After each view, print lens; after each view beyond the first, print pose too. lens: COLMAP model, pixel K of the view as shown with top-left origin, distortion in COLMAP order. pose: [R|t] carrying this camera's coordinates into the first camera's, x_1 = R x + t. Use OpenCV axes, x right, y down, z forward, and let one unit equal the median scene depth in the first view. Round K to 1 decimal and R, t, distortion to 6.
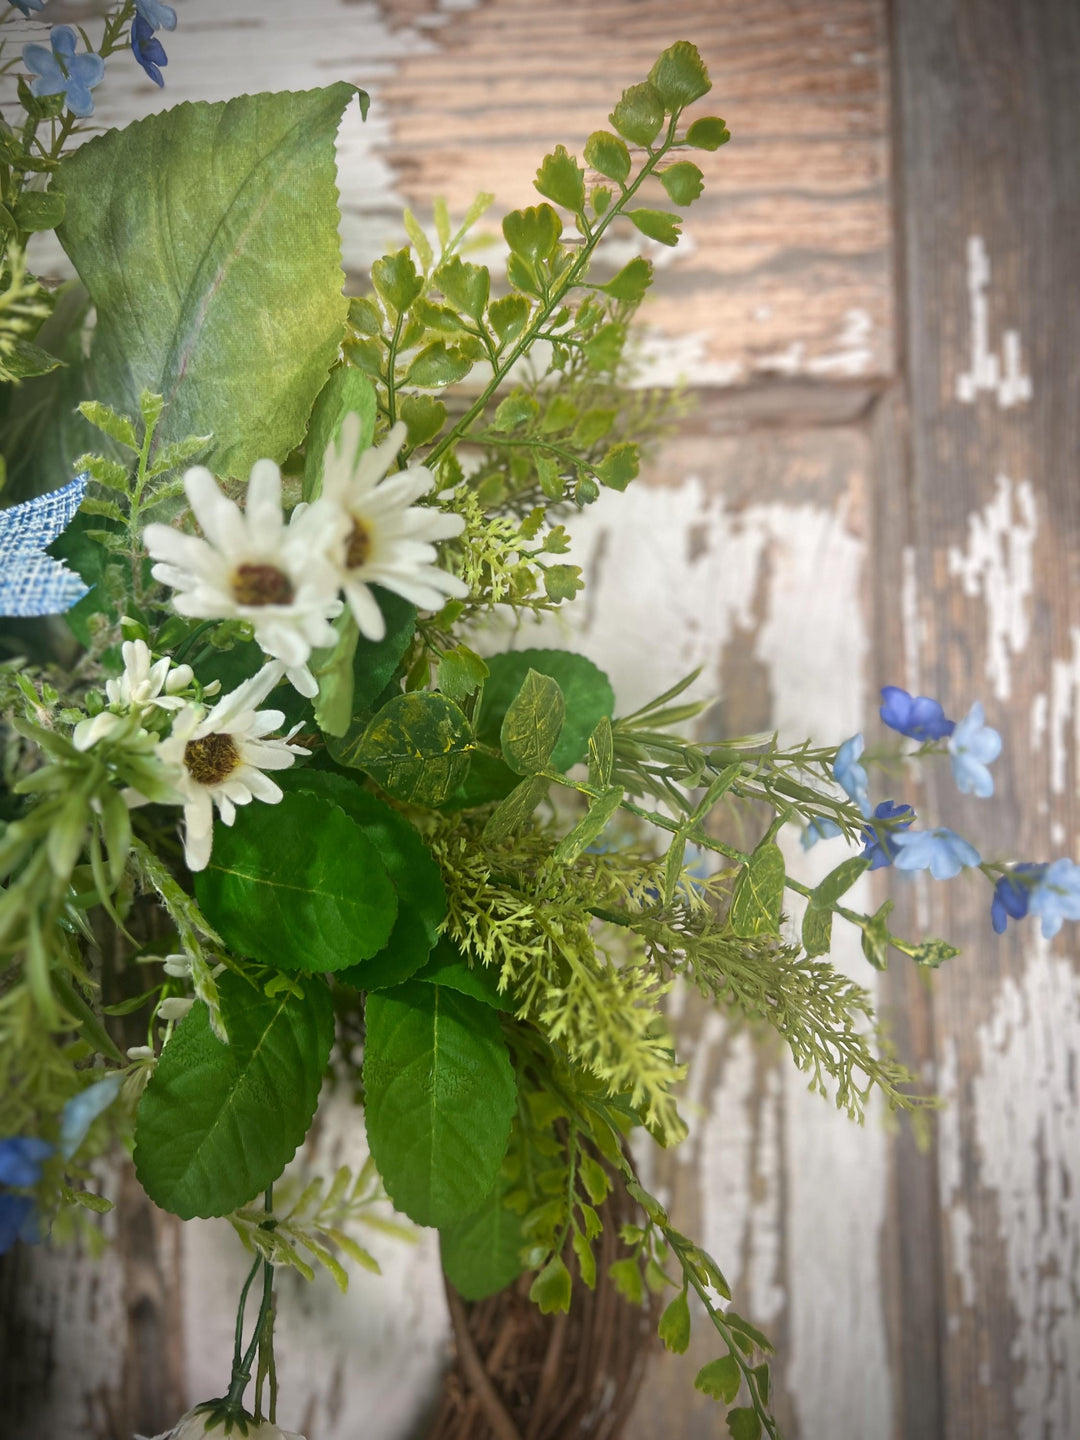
lens RADIAL K [[1077.8, 0, 566.4], [0, 1077.8, 724.8], [0, 0, 1]] dist [0.018824, -0.035990]
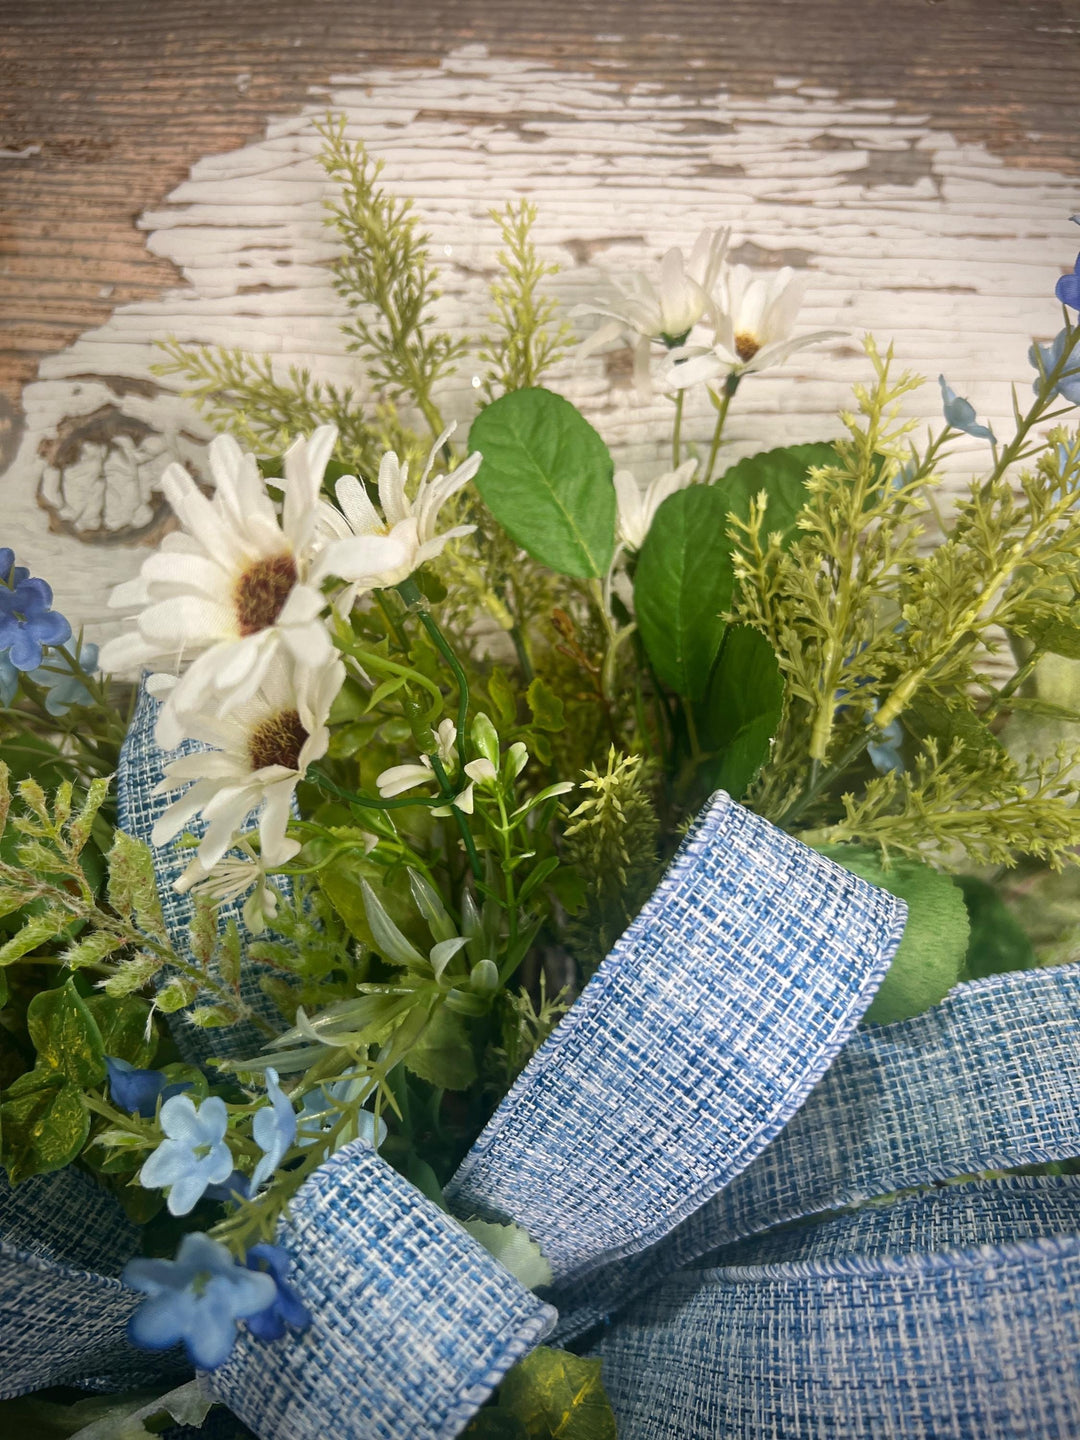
lens RADIAL K [[1077.8, 0, 542.7], [0, 1077.8, 724.3], [0, 0, 1]] dist [0.018824, -0.035990]
pose [[0.997809, 0.050126, 0.043185, -0.694363], [-0.050901, 0.998558, 0.017054, -0.279798], [-0.042268, -0.019215, 0.998922, 0.079109]]
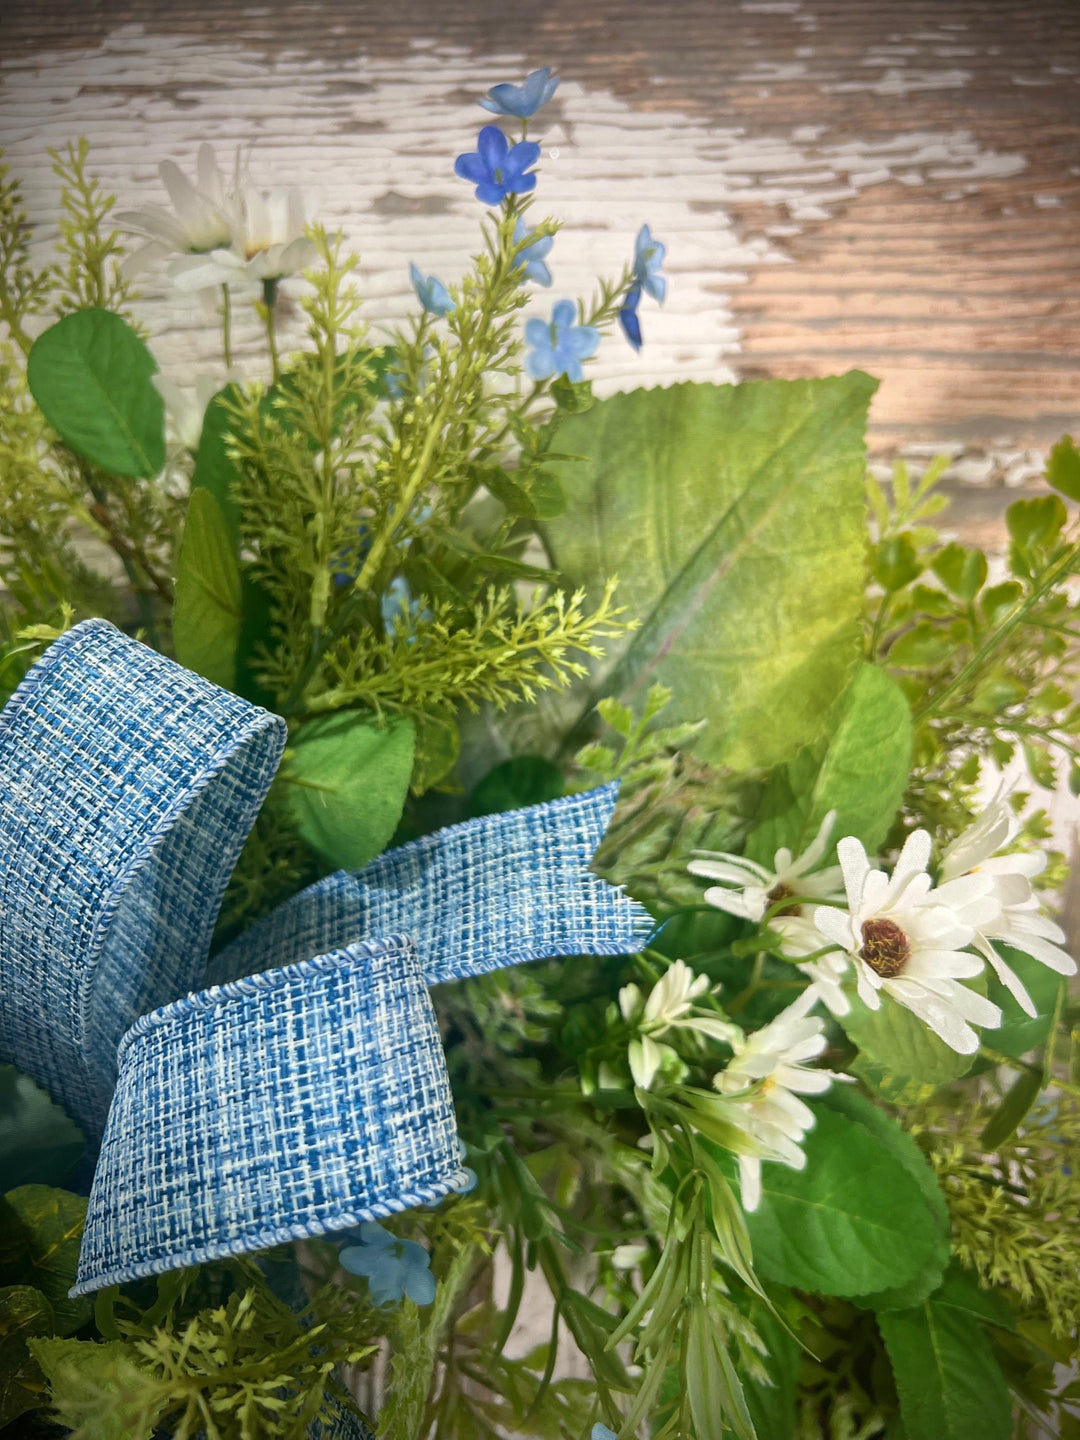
lens RADIAL K [[1077.8, 0, 549.5], [0, 1077.8, 720.7], [0, 0, 1]] dist [0.018824, -0.035990]
pose [[0.999529, 0.015132, 0.026701, -0.365206], [-0.014522, 0.999632, -0.022908, -0.181142], [-0.027037, 0.022510, 0.999381, 0.027960]]
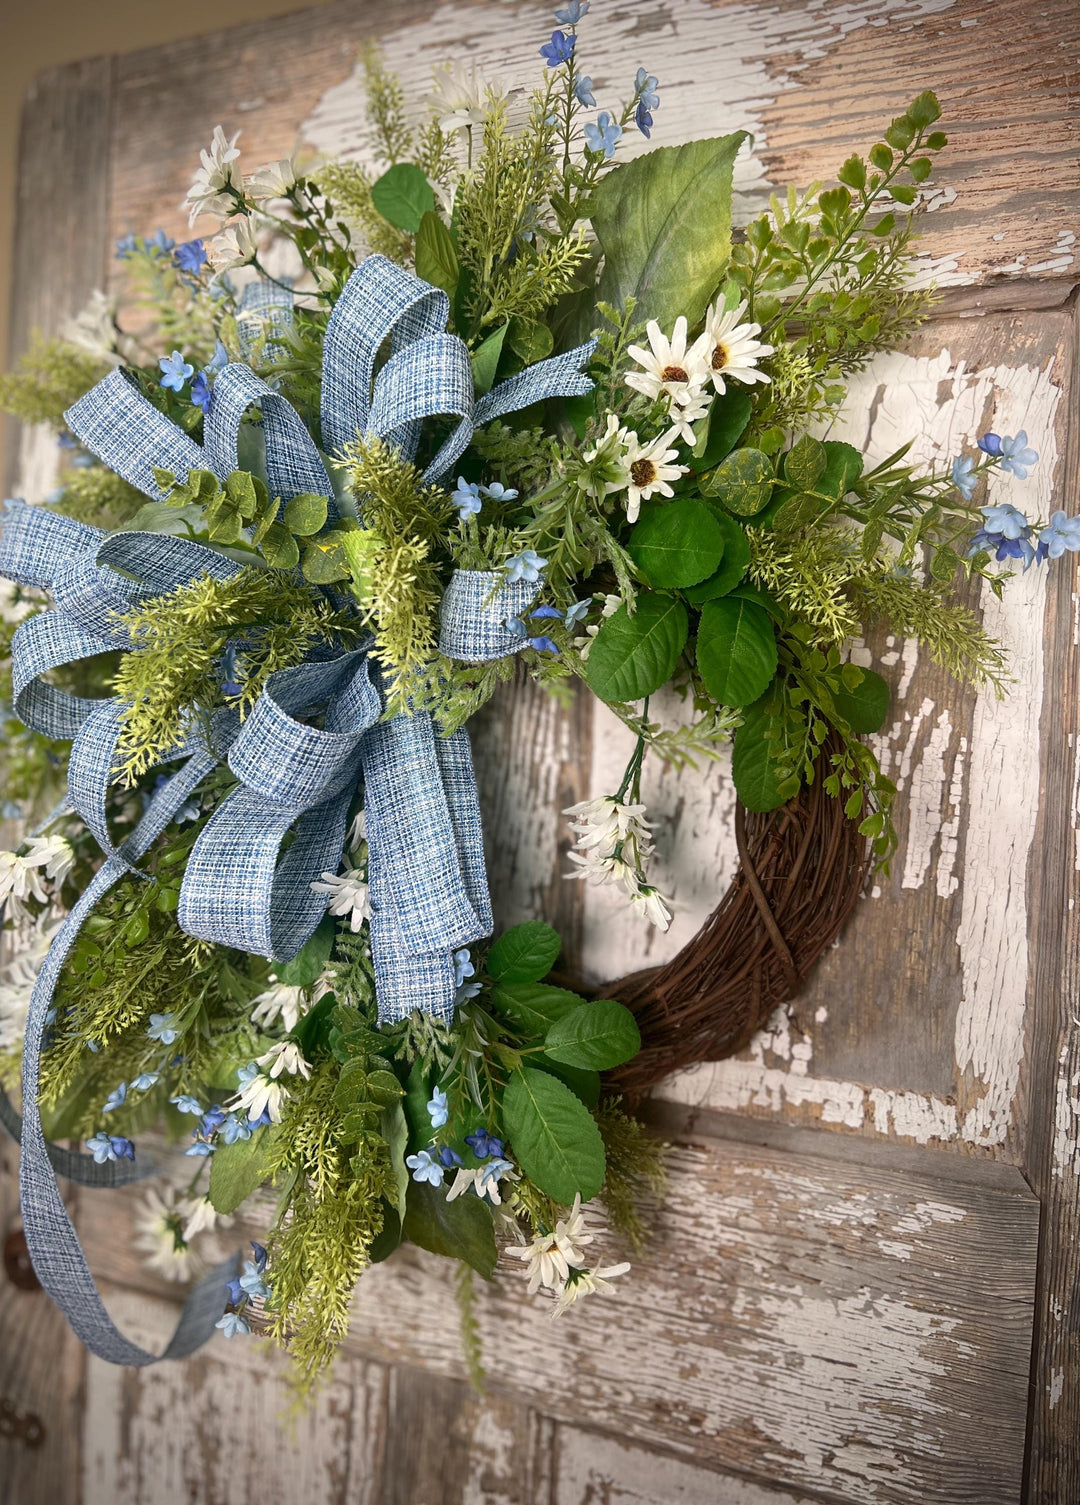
lens RADIAL K [[1129.5, 0, 539.0], [0, 1129.5, 759.1], [0, 0, 1]] dist [0.012118, -0.022453]
pose [[0.933958, 0.086316, -0.346801, 0.193765], [-0.075171, 0.996133, 0.045490, 0.336379], [0.349386, -0.016416, 0.936835, -0.751235]]
